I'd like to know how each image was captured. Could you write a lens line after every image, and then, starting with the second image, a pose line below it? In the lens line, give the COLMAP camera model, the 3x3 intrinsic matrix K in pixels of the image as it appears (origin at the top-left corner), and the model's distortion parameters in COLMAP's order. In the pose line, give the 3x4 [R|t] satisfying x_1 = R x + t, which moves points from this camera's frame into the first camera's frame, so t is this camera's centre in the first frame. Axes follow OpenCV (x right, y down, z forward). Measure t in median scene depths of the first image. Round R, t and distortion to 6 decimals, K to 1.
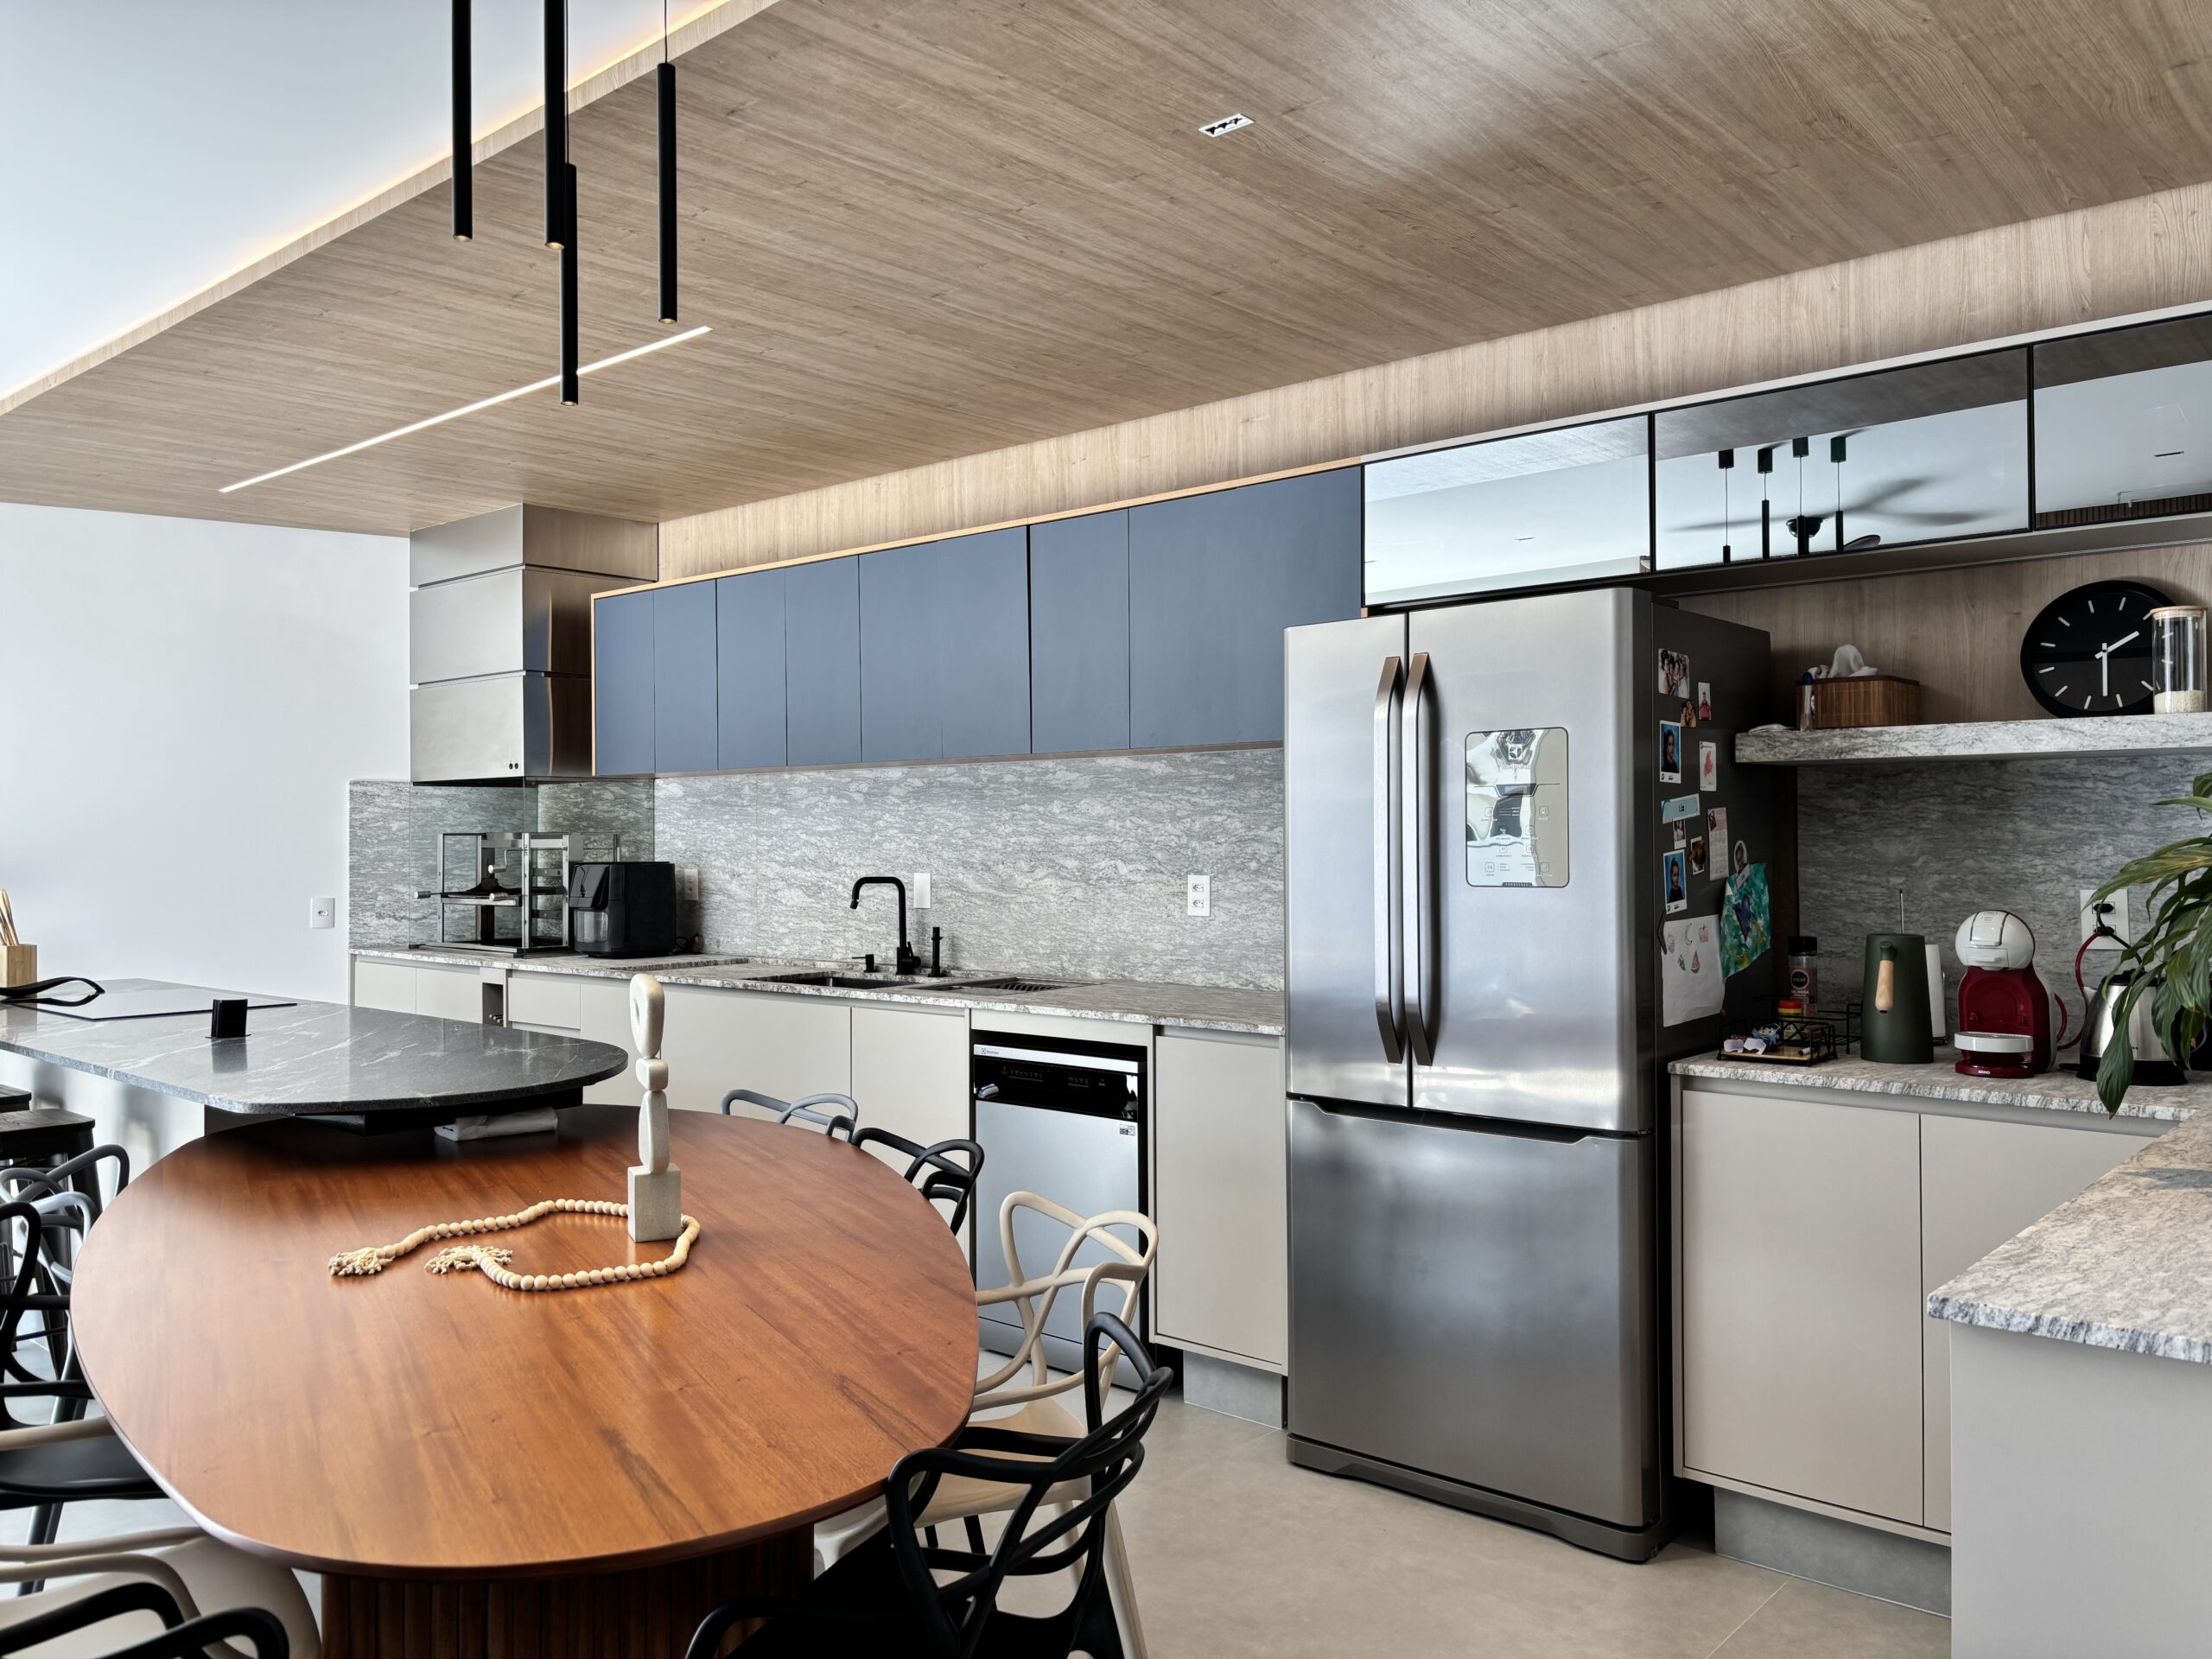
lens RADIAL K [[1671.3, 0, 1104.9], [0, 1671.3, 842.8], [0, 0, 1]] dist [0.053150, -0.068159]
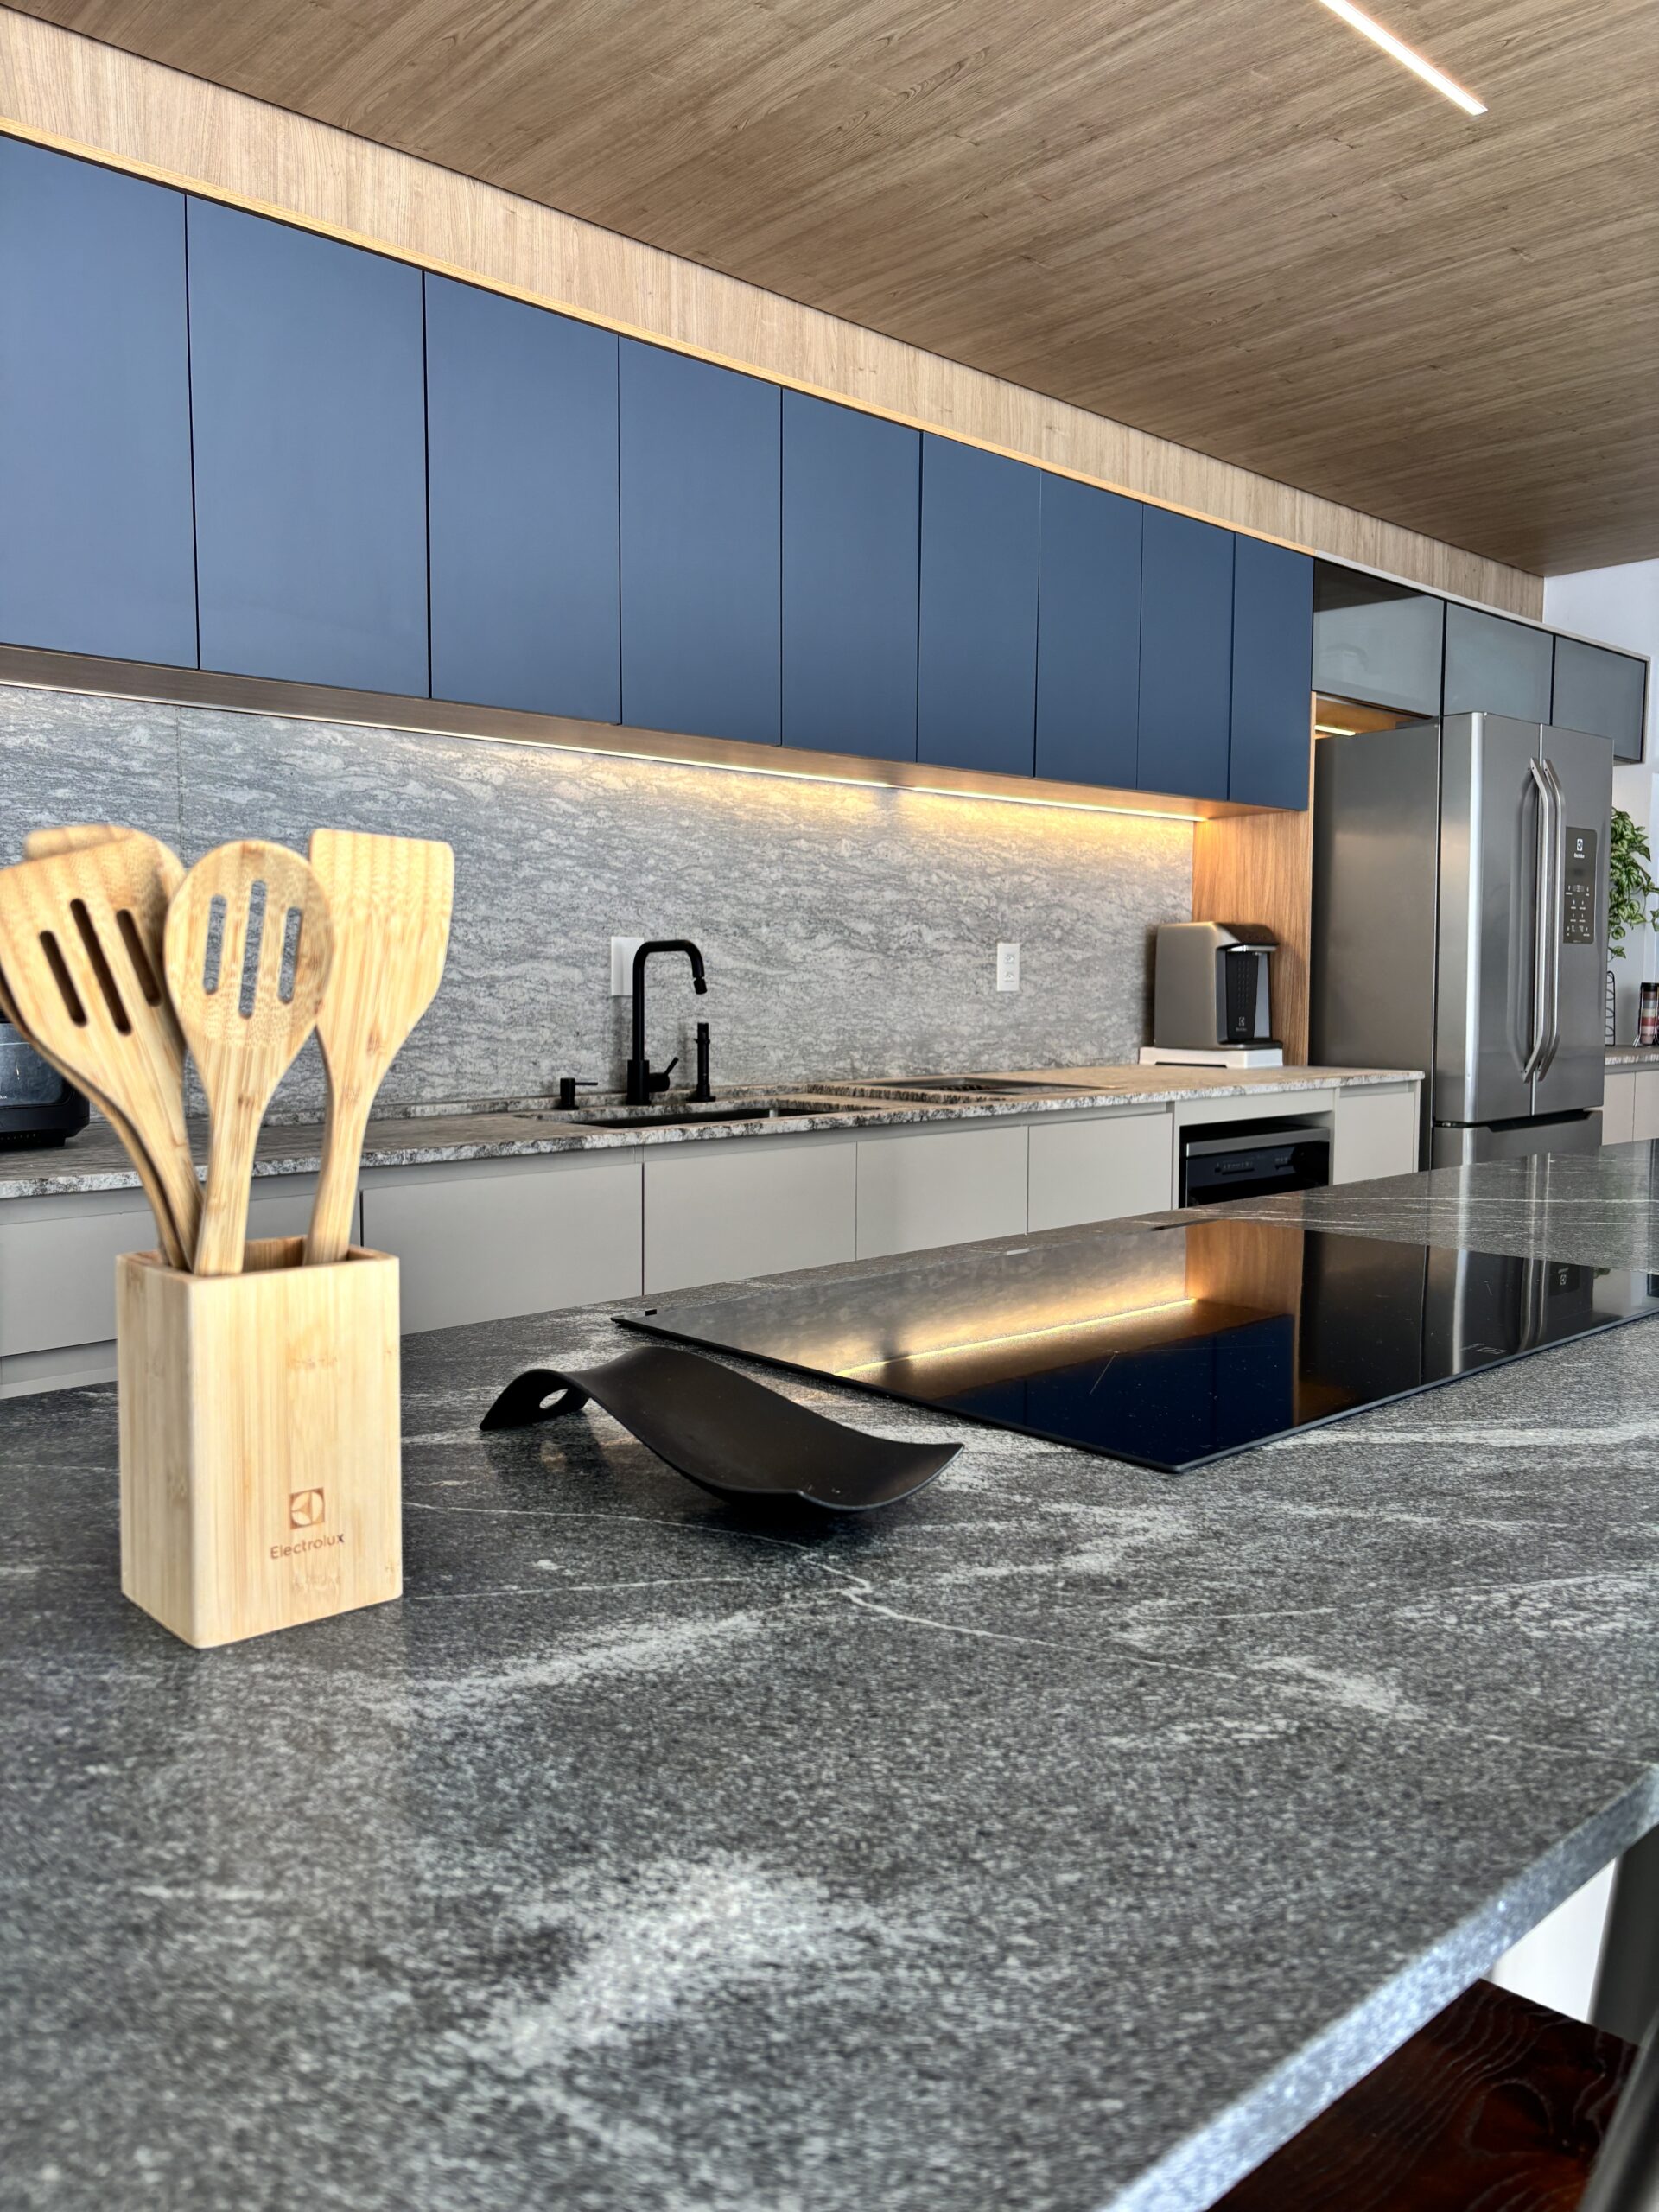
lens RADIAL K [[1671.3, 0, 853.4], [0, 1671.3, 1103.1], [0, 0, 1]] dist [0.053150, -0.068159]
pose [[0.091762, -0.068204, 0.993443, -0.763111], [-0.000780, 0.997646, 0.068564, 0.039542], [-0.995781, -0.007067, 0.091493, 0.934859]]
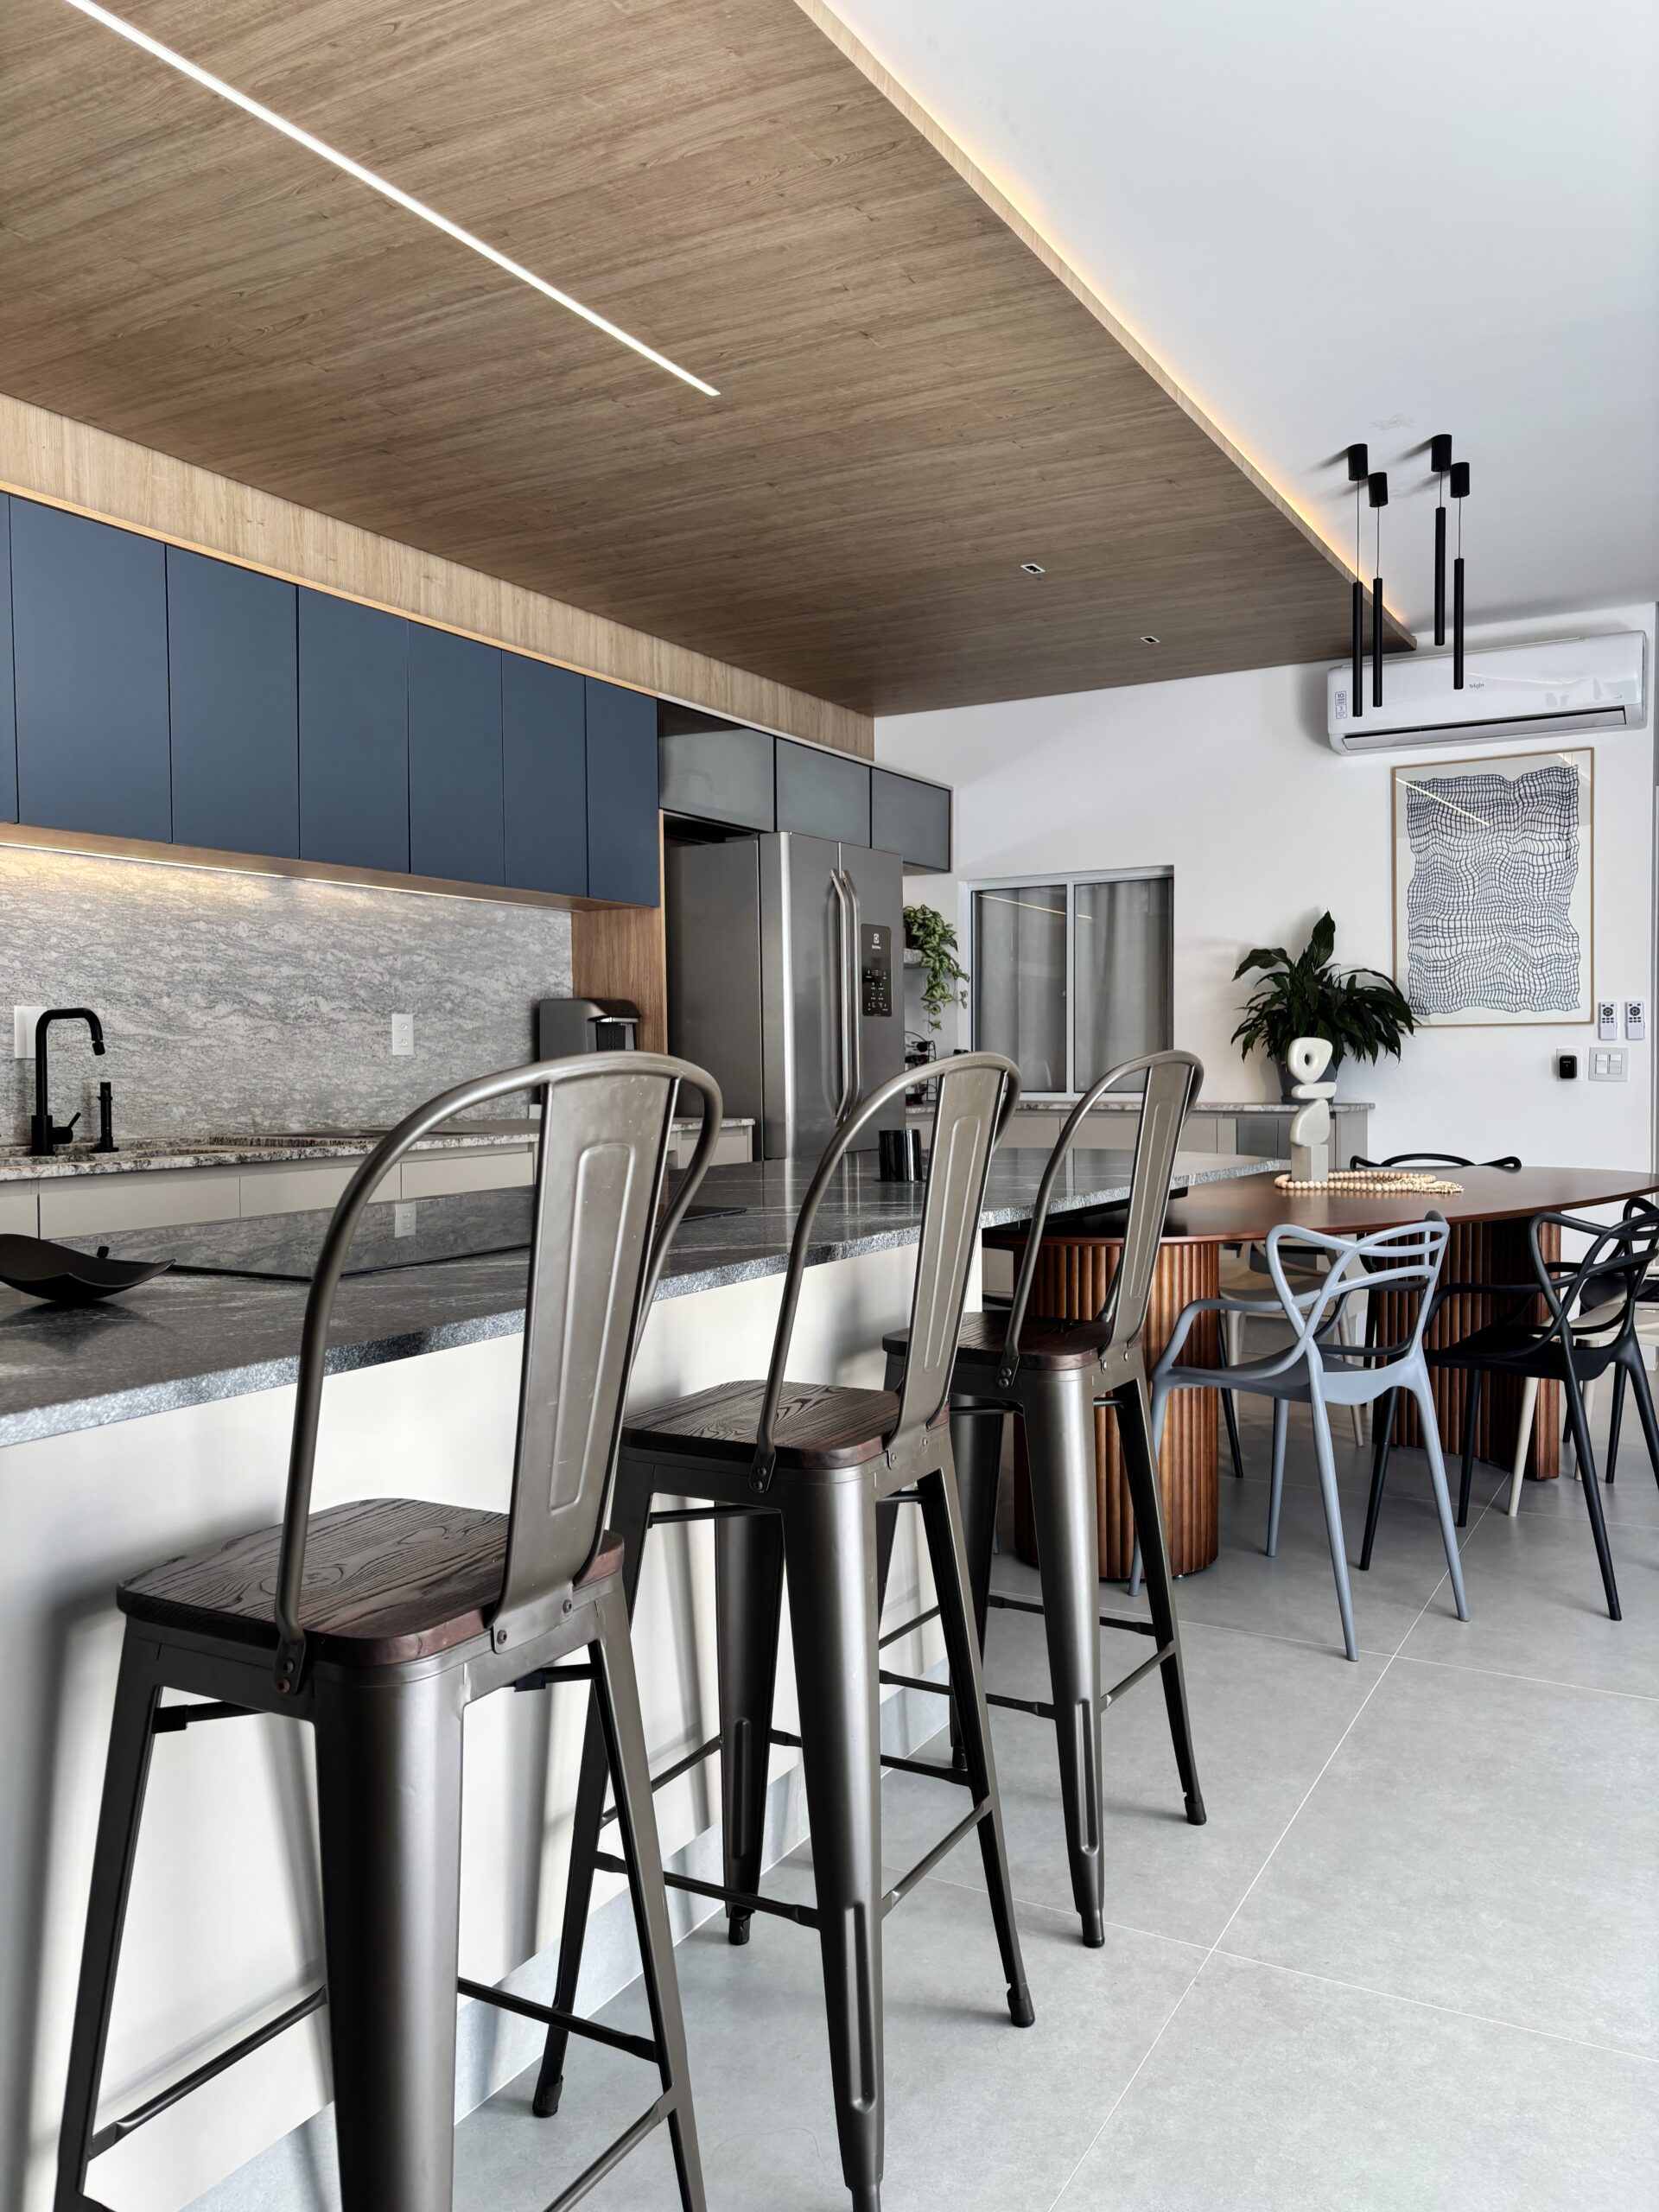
lens RADIAL K [[1671.3, 0, 840.2], [0, 1671.3, 1108.4], [0, 0, 1]] dist [0.053150, -0.068159]
pose [[-0.203725, -0.022186, 0.978777, -0.914155], [0.010846, 0.999631, 0.024916, 0.049894], [-0.978968, 0.015692, -0.203409, 0.886348]]
